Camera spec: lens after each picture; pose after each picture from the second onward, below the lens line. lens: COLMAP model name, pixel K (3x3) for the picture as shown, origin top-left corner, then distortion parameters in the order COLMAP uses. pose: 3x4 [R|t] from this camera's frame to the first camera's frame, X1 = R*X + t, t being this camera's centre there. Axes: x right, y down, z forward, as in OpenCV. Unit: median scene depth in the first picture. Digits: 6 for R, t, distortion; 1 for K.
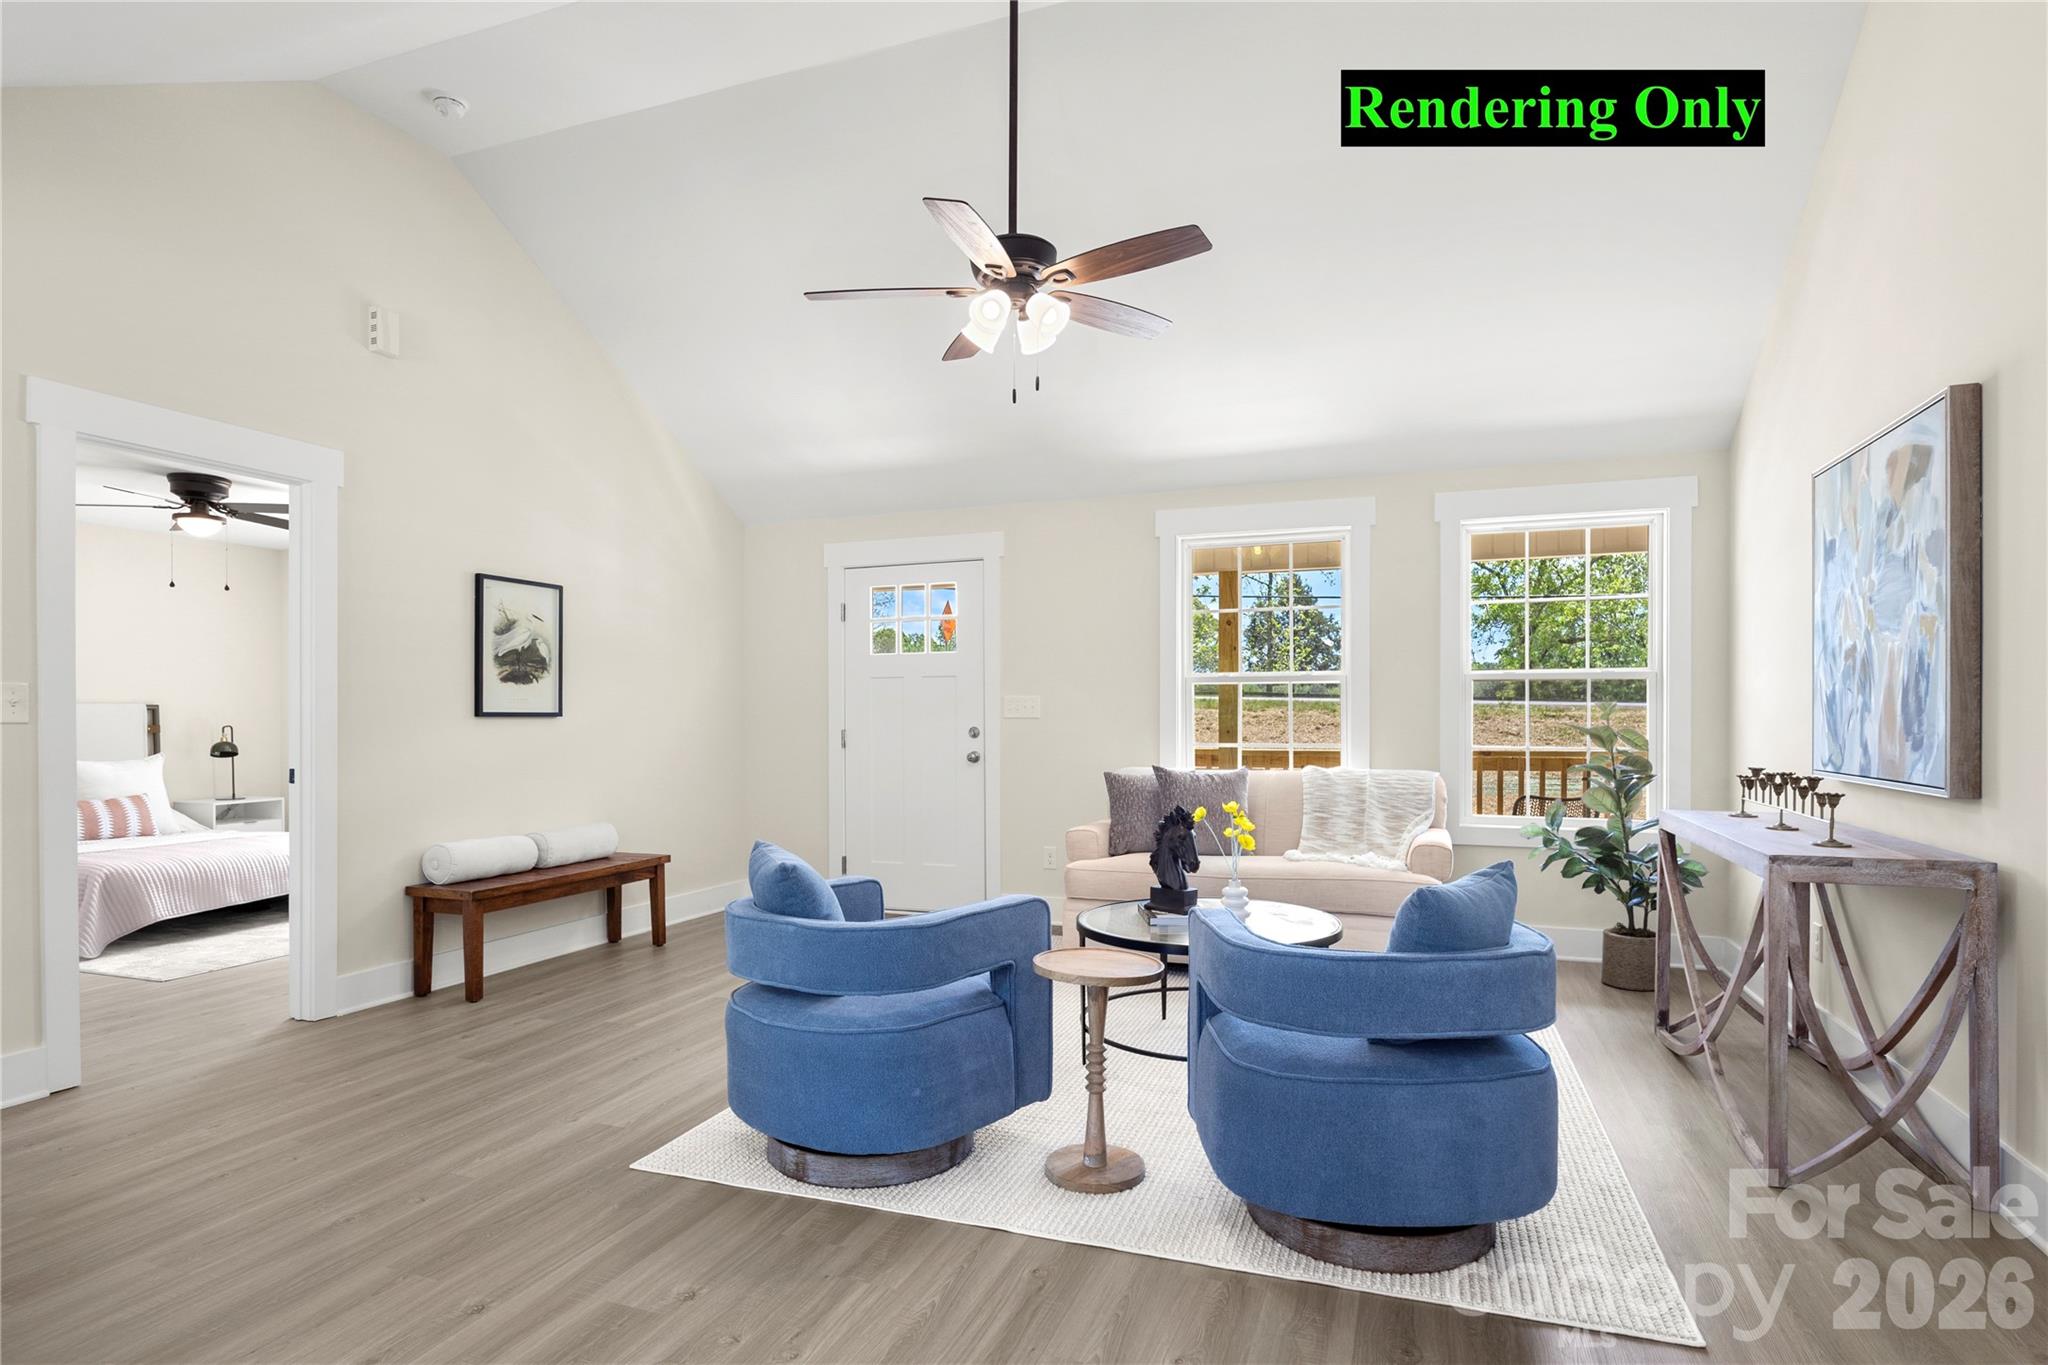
lens RADIAL K [[1078.3, 0, 1033.1], [0, 1078.3, 715.6], [0, 0, 1]] dist [-0.006335, -0.000584]
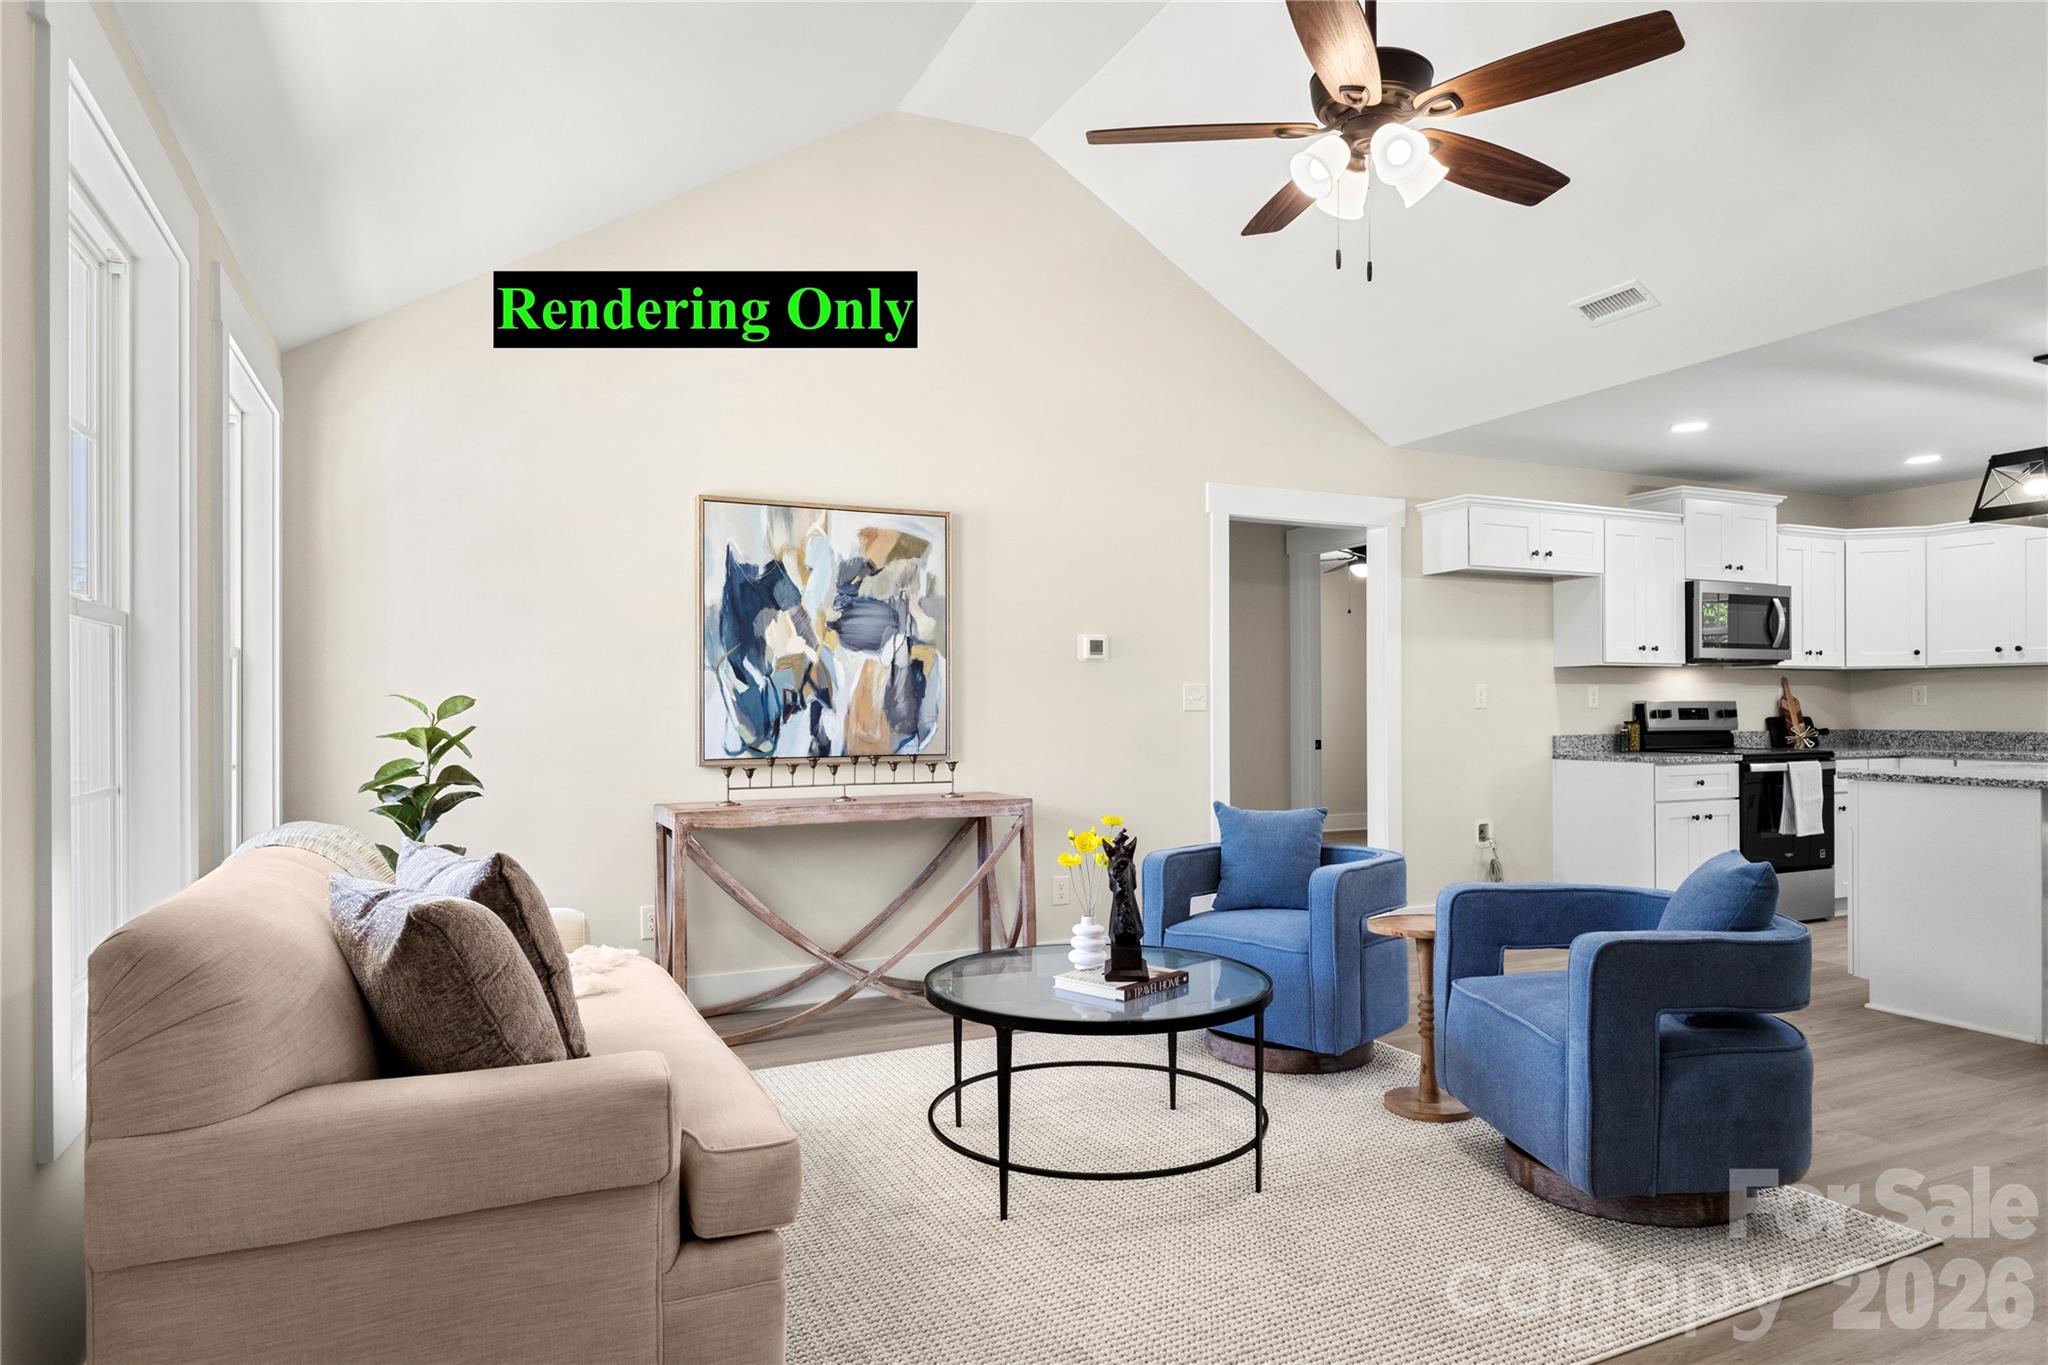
lens RADIAL K [[1225.3, 0, 1020.6], [0, 1225.3, 705.7], [0, 0, 1]] dist [-0.001216, -0.000955]
pose [[-0.707201, 0.006557, 0.706983, -0.303210], [0.006252, 0.999976, -0.003021, 0.000158], [-0.706985, 0.002284, -0.707225, 1.216135]]
